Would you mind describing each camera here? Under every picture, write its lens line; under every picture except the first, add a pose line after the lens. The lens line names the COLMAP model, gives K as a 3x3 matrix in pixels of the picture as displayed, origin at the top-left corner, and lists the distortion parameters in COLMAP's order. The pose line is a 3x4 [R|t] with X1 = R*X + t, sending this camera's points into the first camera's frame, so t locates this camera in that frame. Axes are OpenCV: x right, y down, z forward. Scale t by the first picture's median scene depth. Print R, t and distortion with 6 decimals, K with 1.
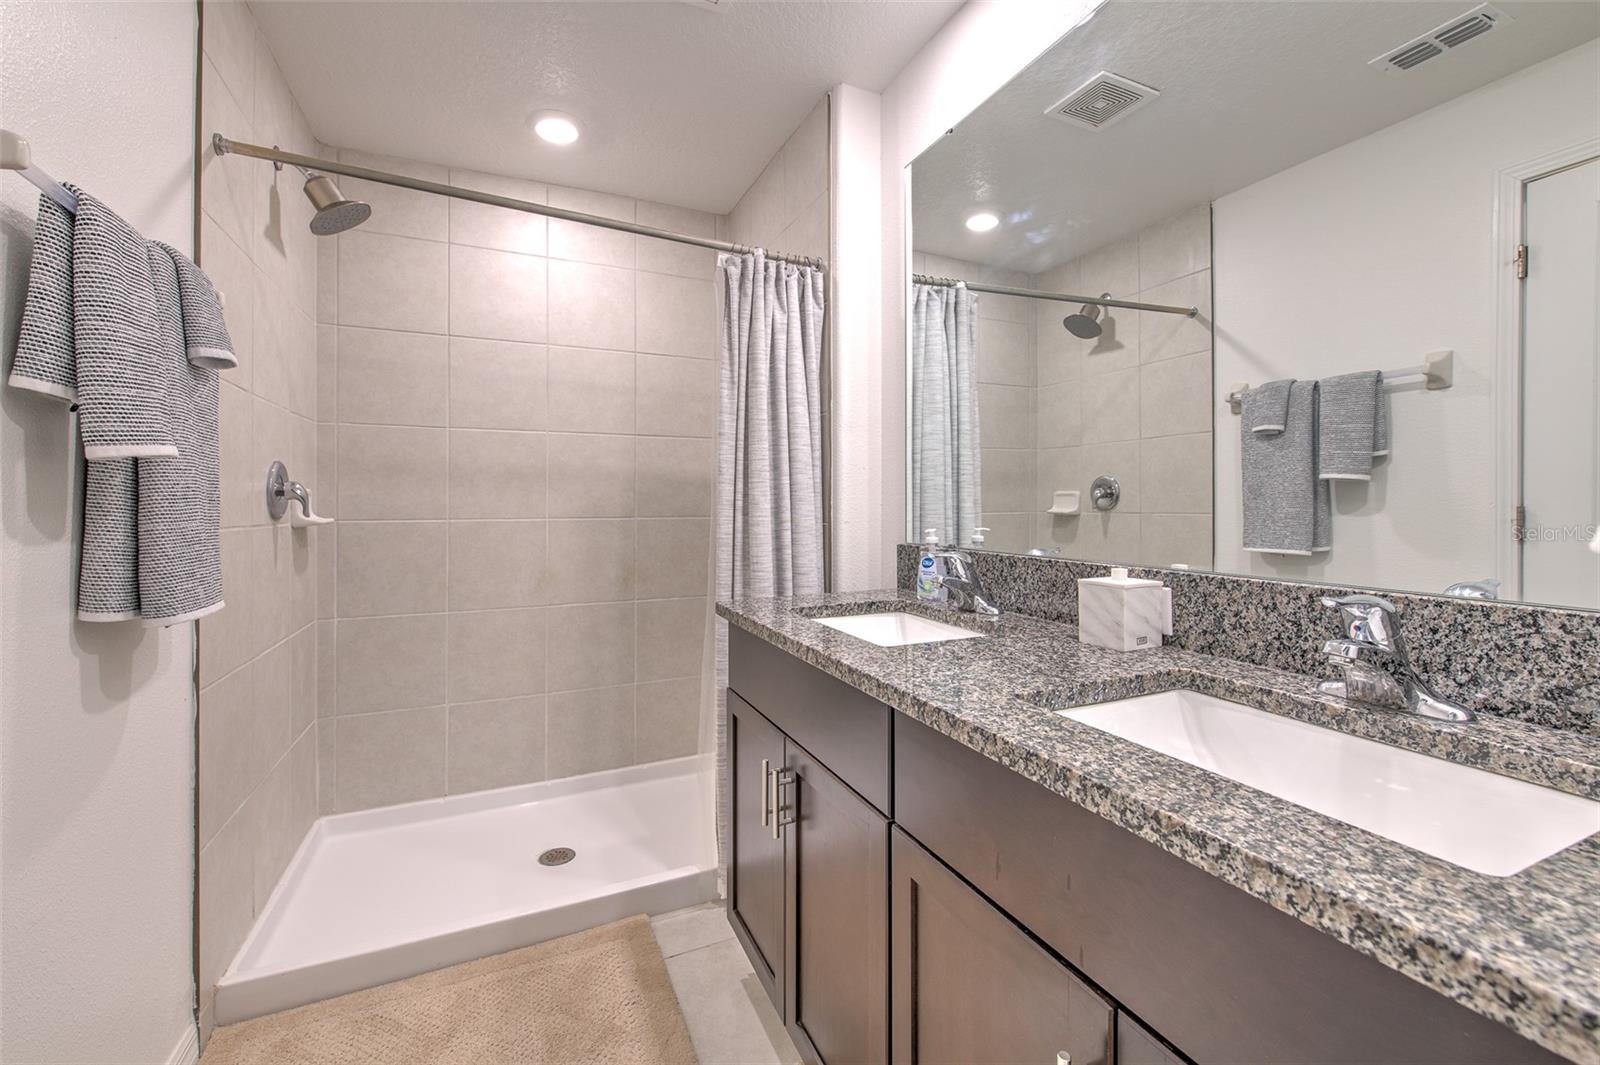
lens RADIAL K [[661.5, 0, 800.6], [0, 661.5, 502.2], [0, 0, 1]] dist [0.007678, -0.004539]
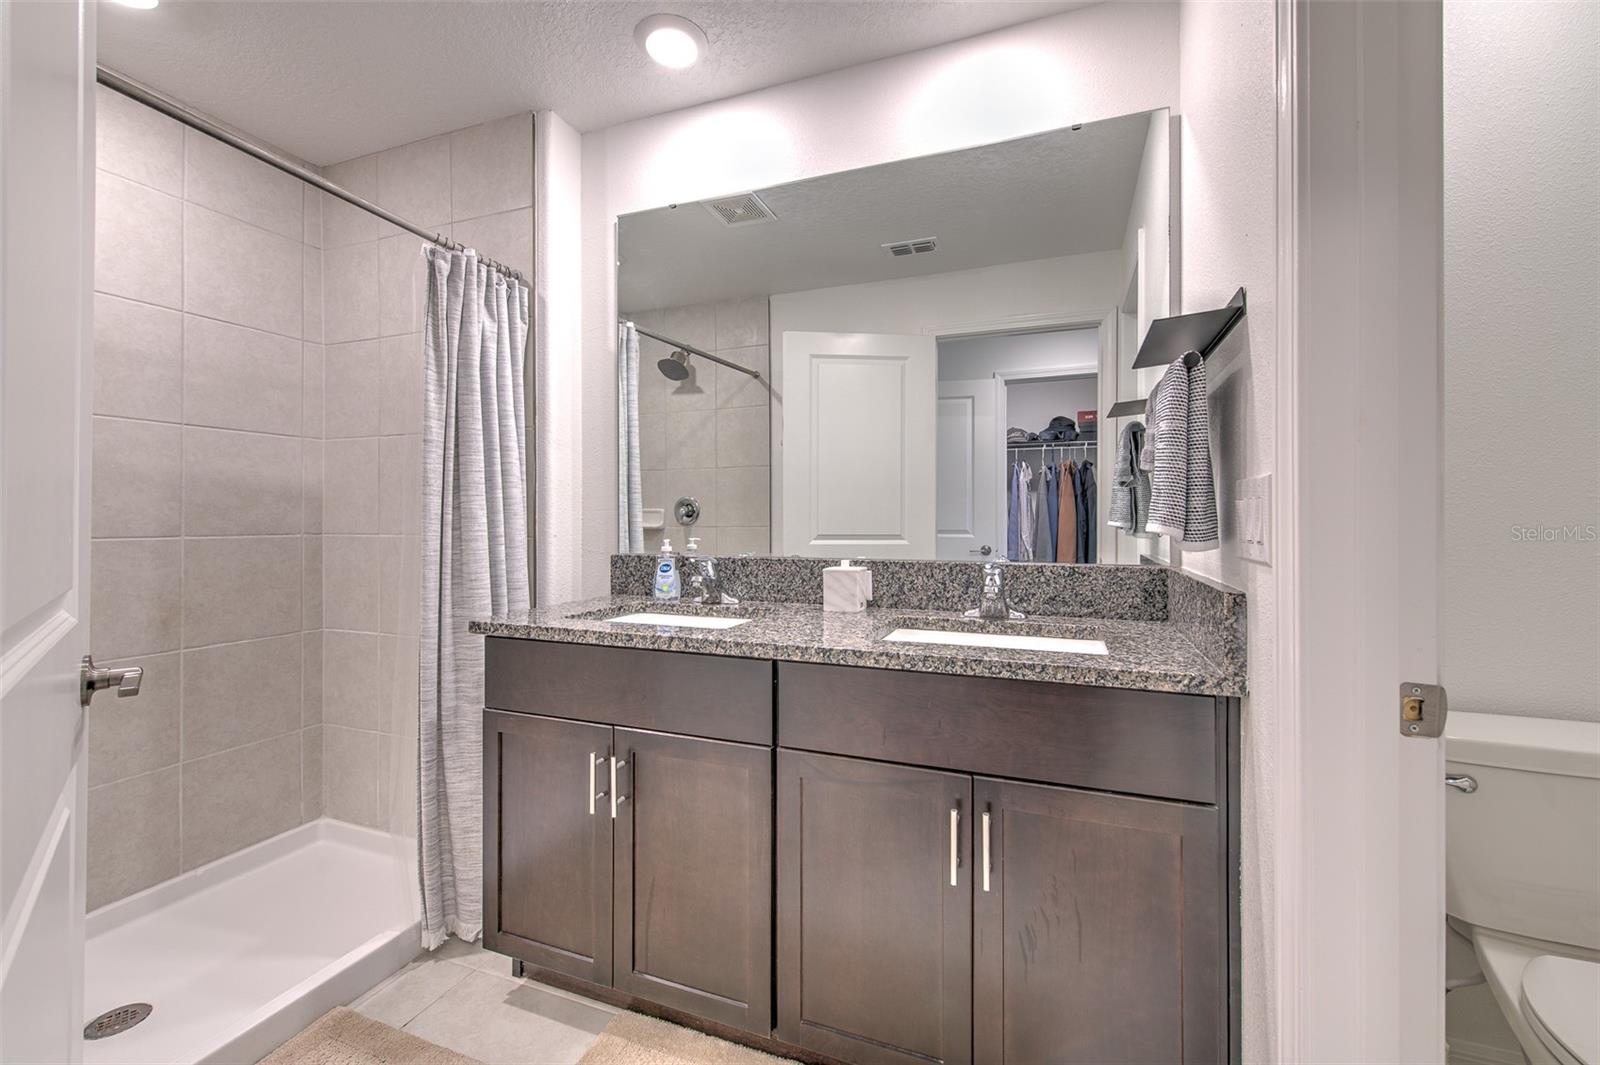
lens RADIAL K [[660.8, 0, 805.3], [0, 660.8, 517.4], [0, 0, 1]] dist [0.003785, -0.000439]
pose [[0.711887, 0.004576, 0.702279, -0.405114], [-0.002185, 0.999988, -0.004301, 0.005013], [-0.702290, 0.001527, 0.711889, -0.011978]]
